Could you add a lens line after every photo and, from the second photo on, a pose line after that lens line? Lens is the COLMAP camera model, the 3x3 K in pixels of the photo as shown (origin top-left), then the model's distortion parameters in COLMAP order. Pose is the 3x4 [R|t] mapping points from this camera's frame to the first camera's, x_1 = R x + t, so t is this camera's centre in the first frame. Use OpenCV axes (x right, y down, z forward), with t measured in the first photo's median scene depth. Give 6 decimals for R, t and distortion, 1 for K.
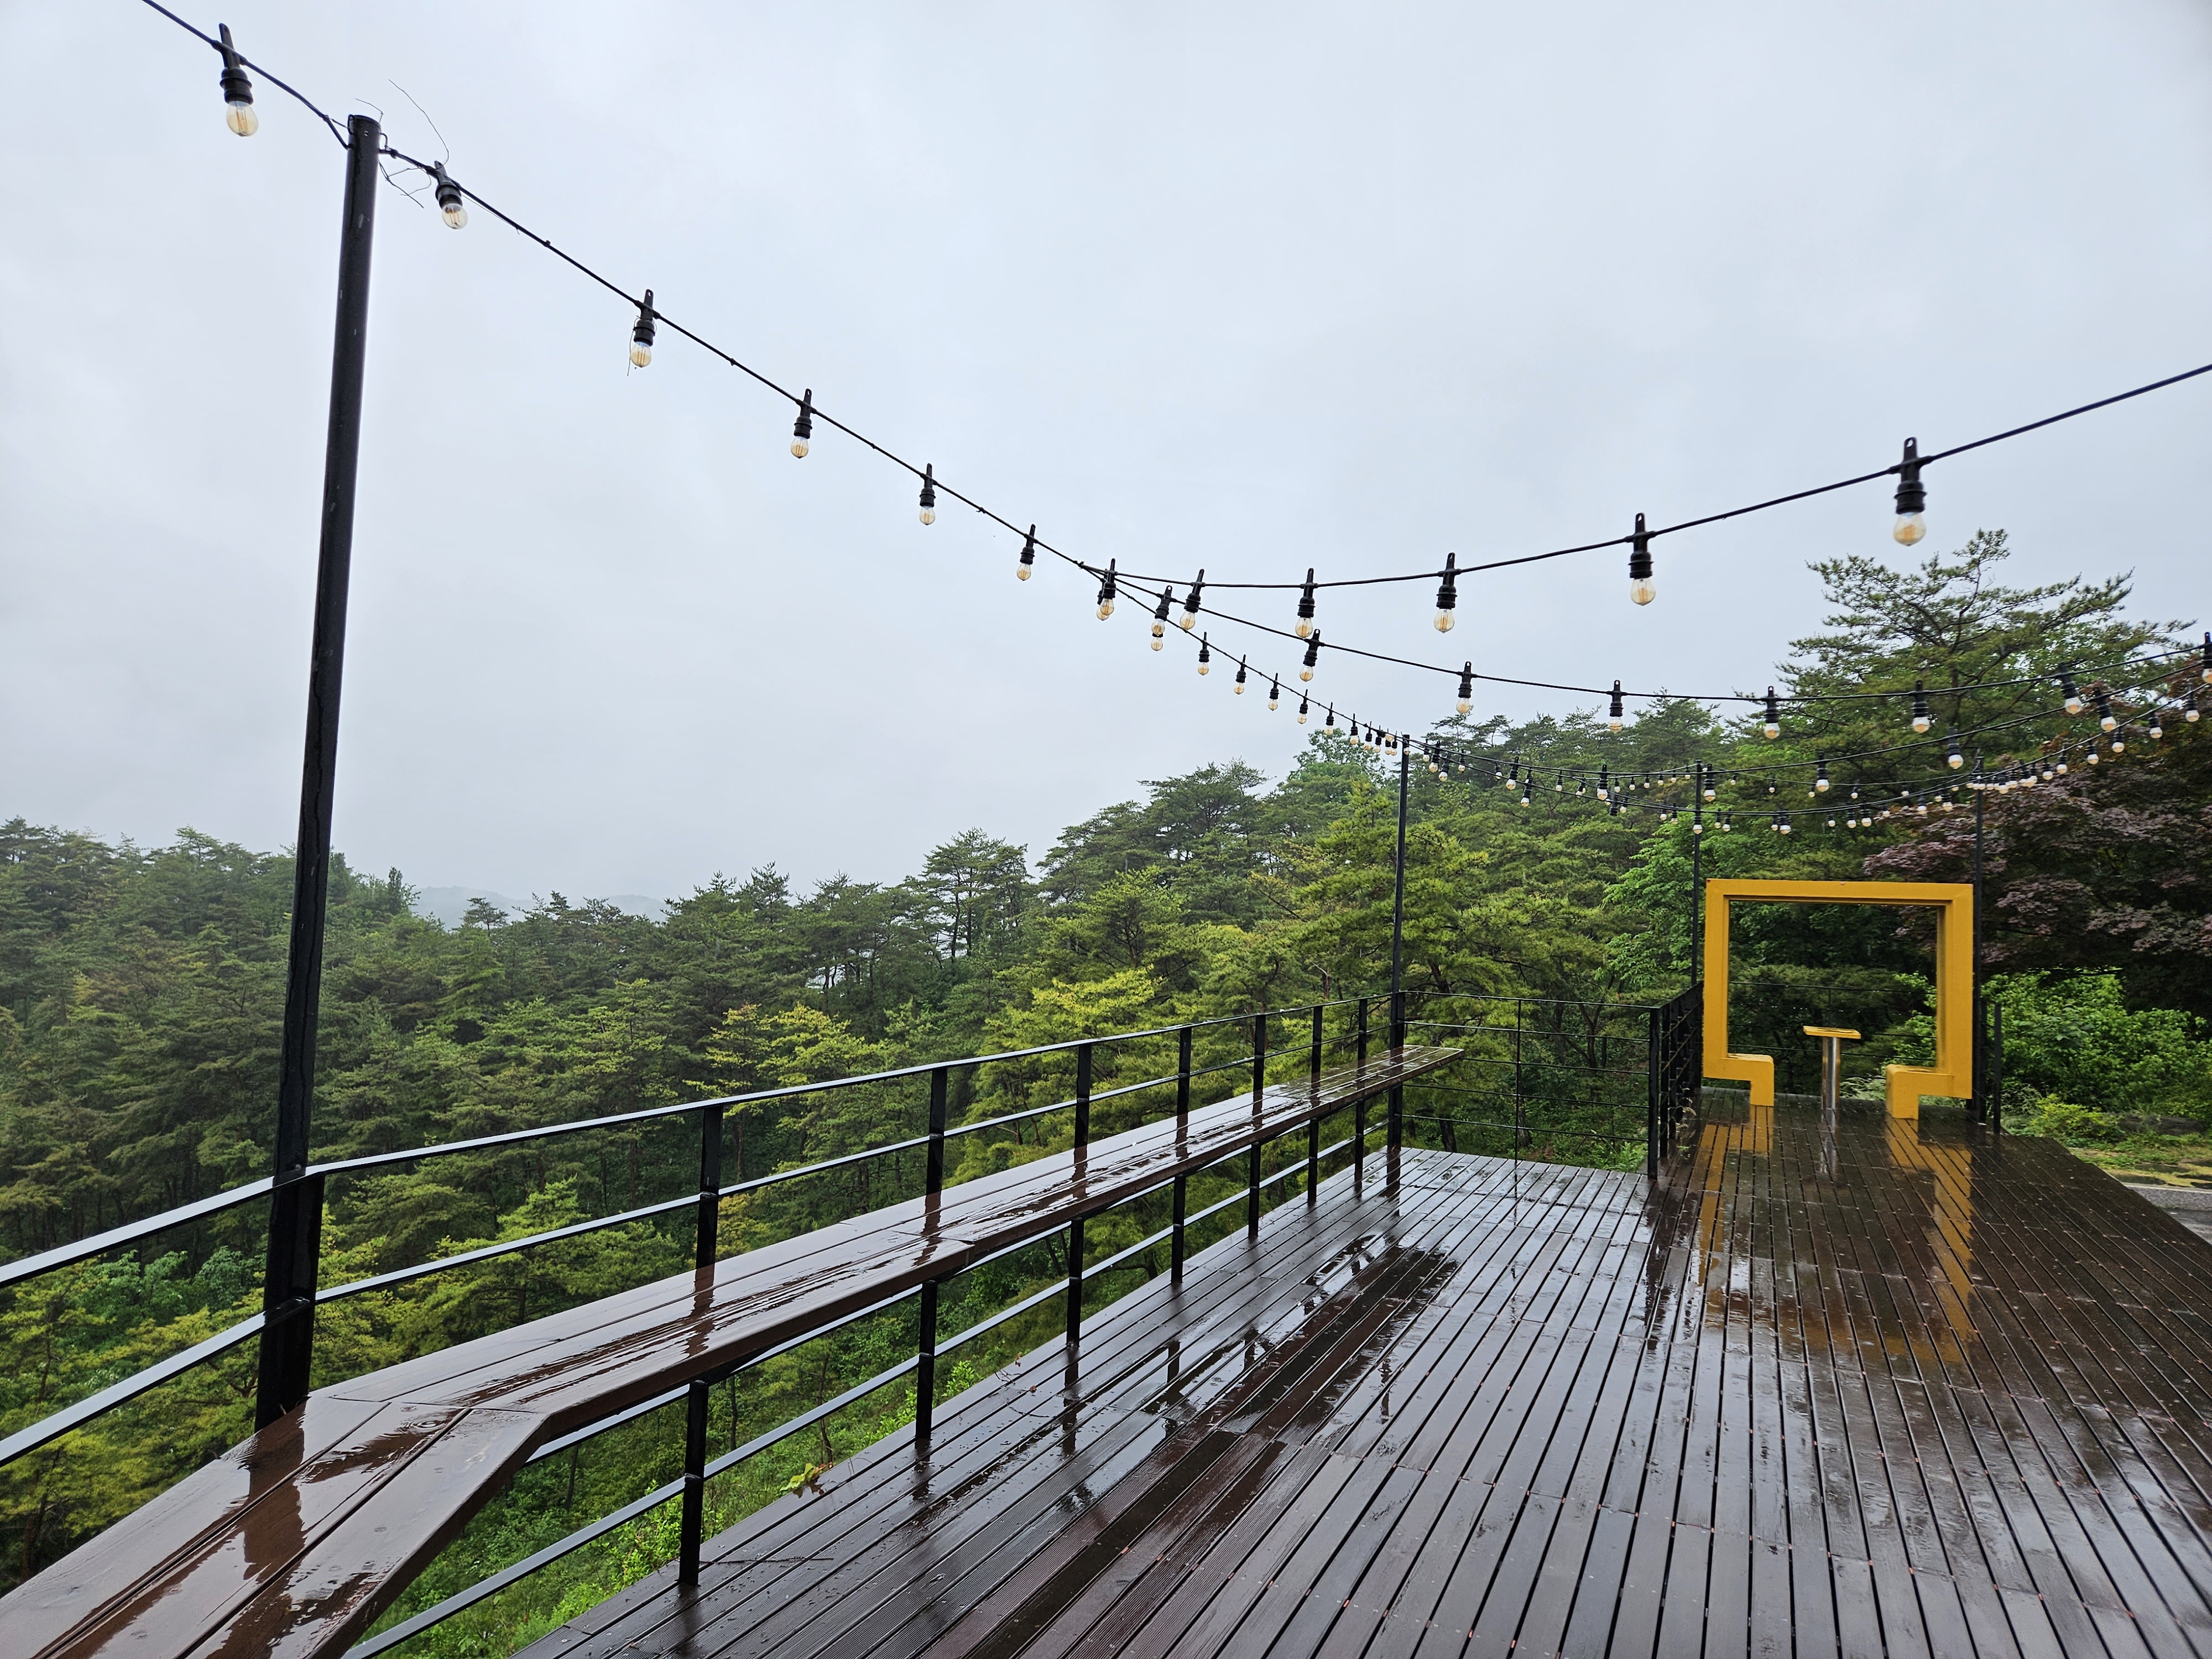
lens RADIAL K [[1388.9, 0, 1095.0], [0, 1388.9, 853.1], [0, 0, 1]] dist [0.024937, -0.004631]
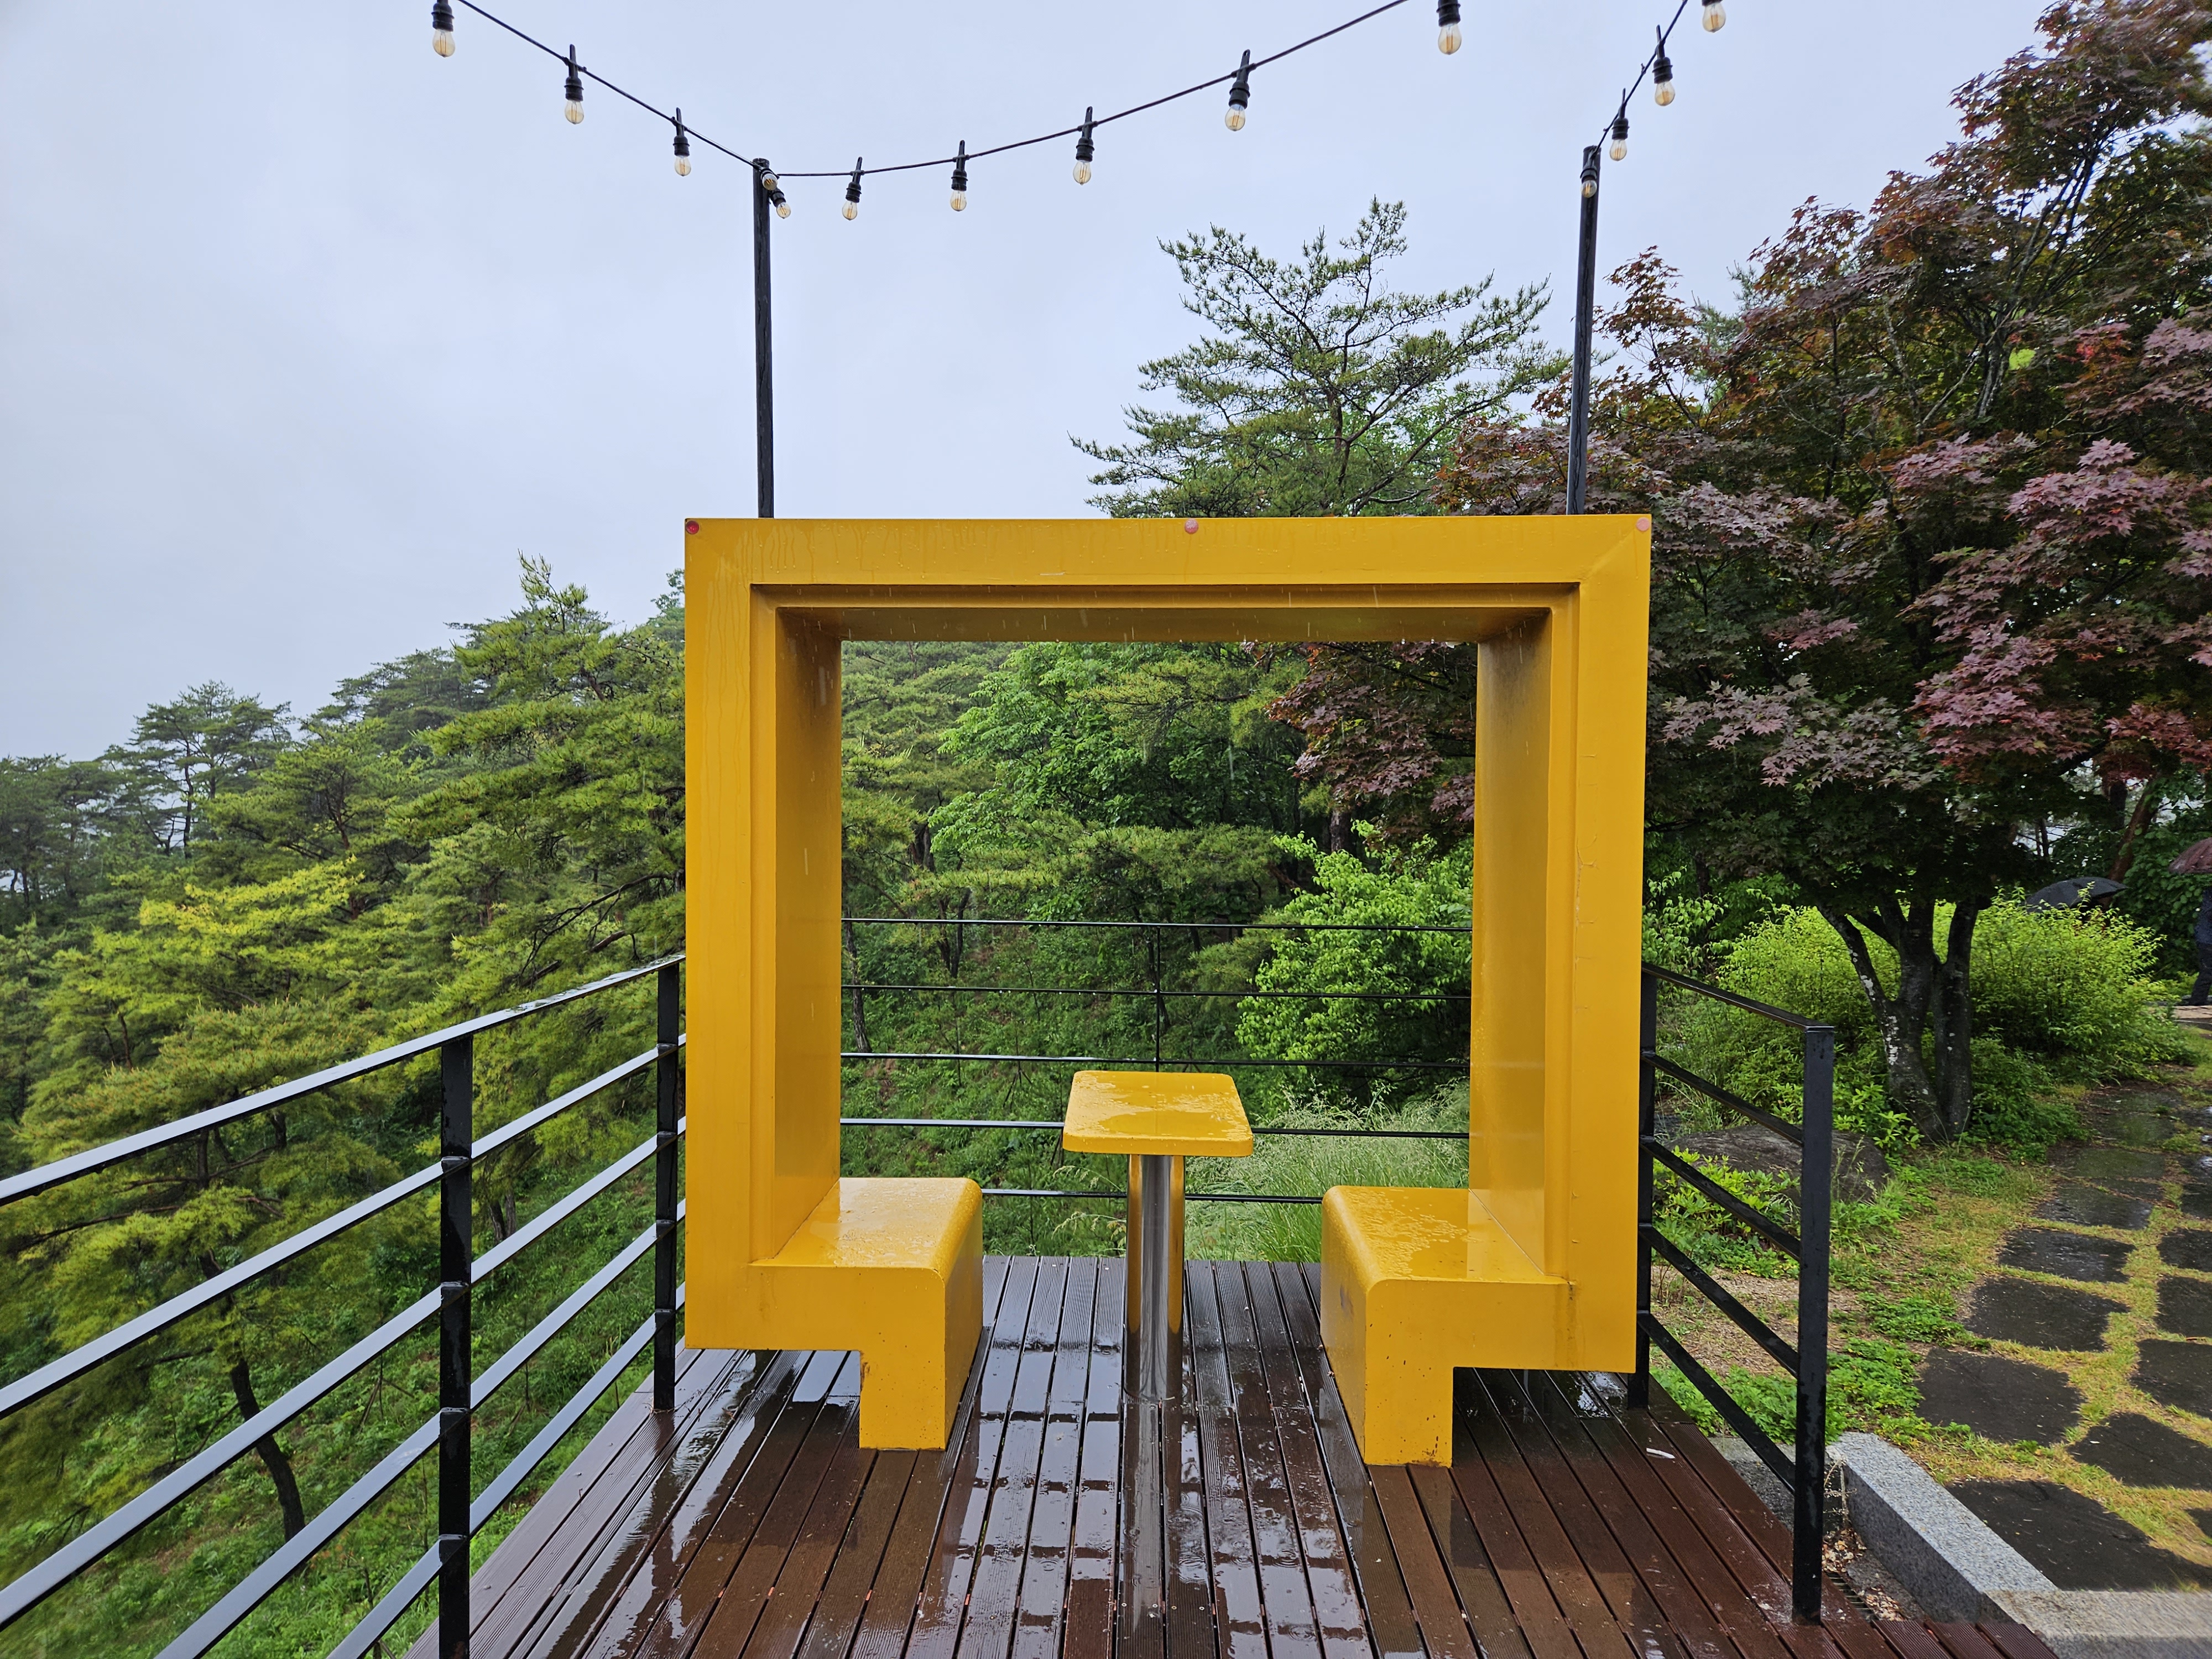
lens RADIAL K [[1388.9, 0, 1107.1], [0, 1388.9, 826.4], [0, 0, 1]] dist [0.024937, -0.004631]
pose [[0.914649, -0.037910, 0.402467, 0.168189], [0.007728, 0.997051, 0.076353, 0.021785], [-0.404175, -0.066726, 0.912245, 0.309827]]
